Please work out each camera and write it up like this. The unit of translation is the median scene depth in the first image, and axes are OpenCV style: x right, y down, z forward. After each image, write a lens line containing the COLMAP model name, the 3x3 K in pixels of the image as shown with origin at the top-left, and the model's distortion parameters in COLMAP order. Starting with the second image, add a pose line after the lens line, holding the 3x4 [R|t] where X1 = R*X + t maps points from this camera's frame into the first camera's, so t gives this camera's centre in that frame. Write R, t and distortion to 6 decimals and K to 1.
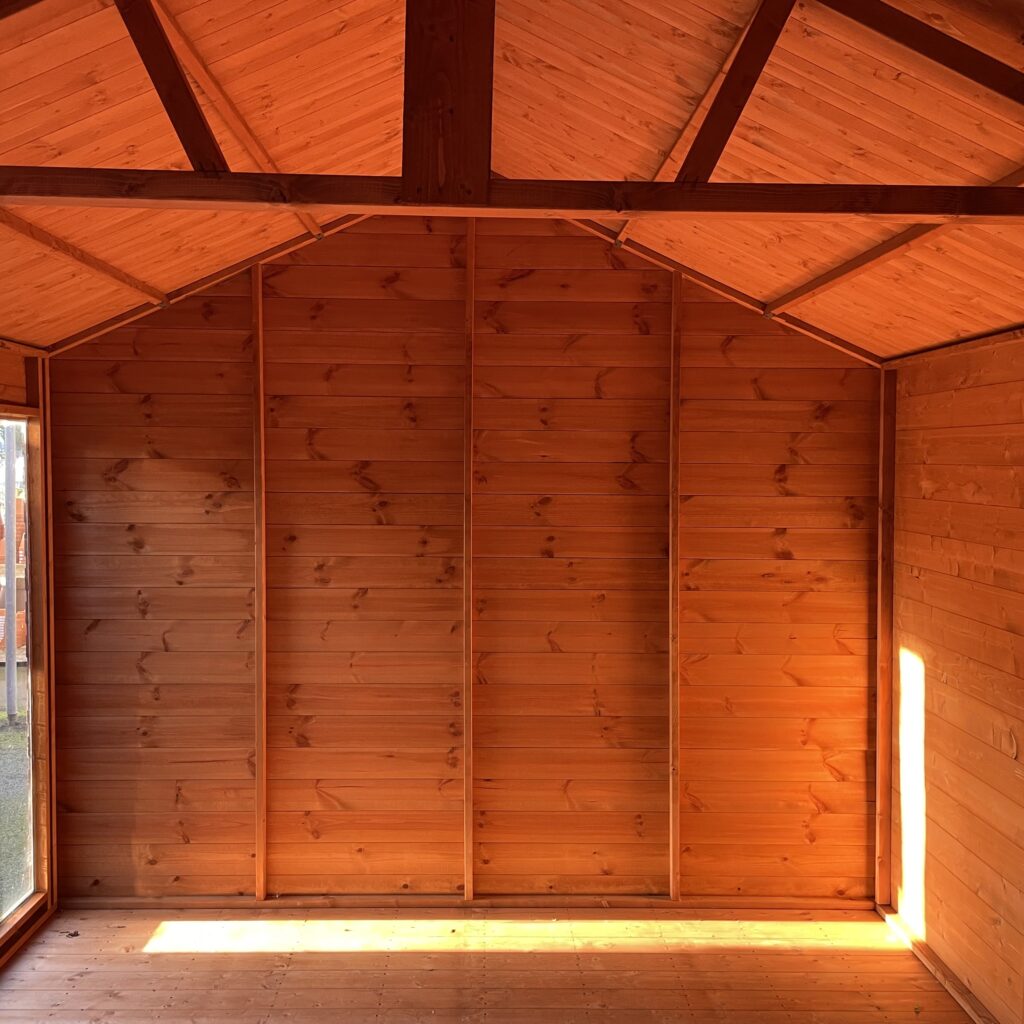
lens RADIAL K [[1036.9, 0, 504.5], [0, 1036.9, 501.8], [0, 0, 1]] dist [0.100189, -0.139148]
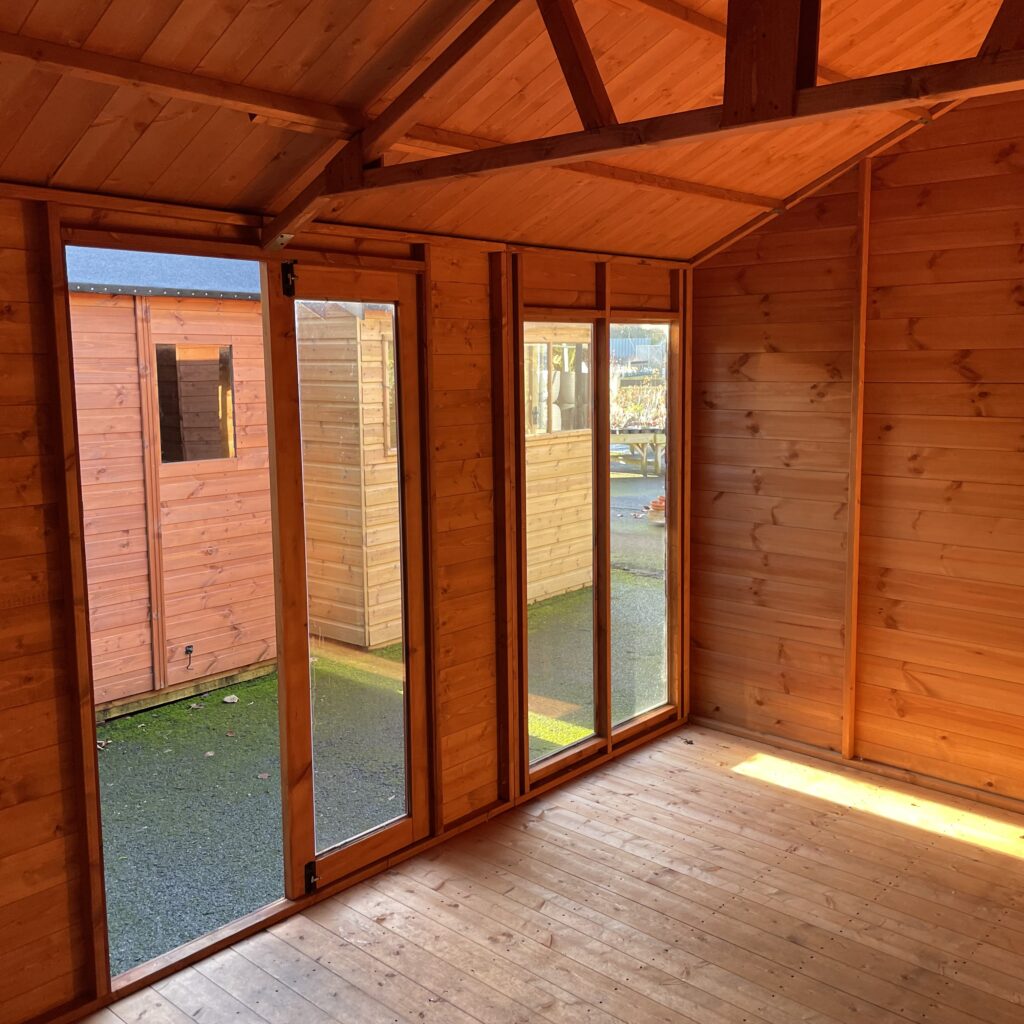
lens RADIAL K [[1036.9, 0, 504.5], [0, 1036.9, 501.8], [0, 0, 1]] dist [0.100189, -0.139148]
pose [[0.724841, 0.080499, -0.684197, 0.236001], [-0.009901, 0.994264, 0.106492, 0.001255], [0.688845, -0.070416, 0.721480, -0.012040]]
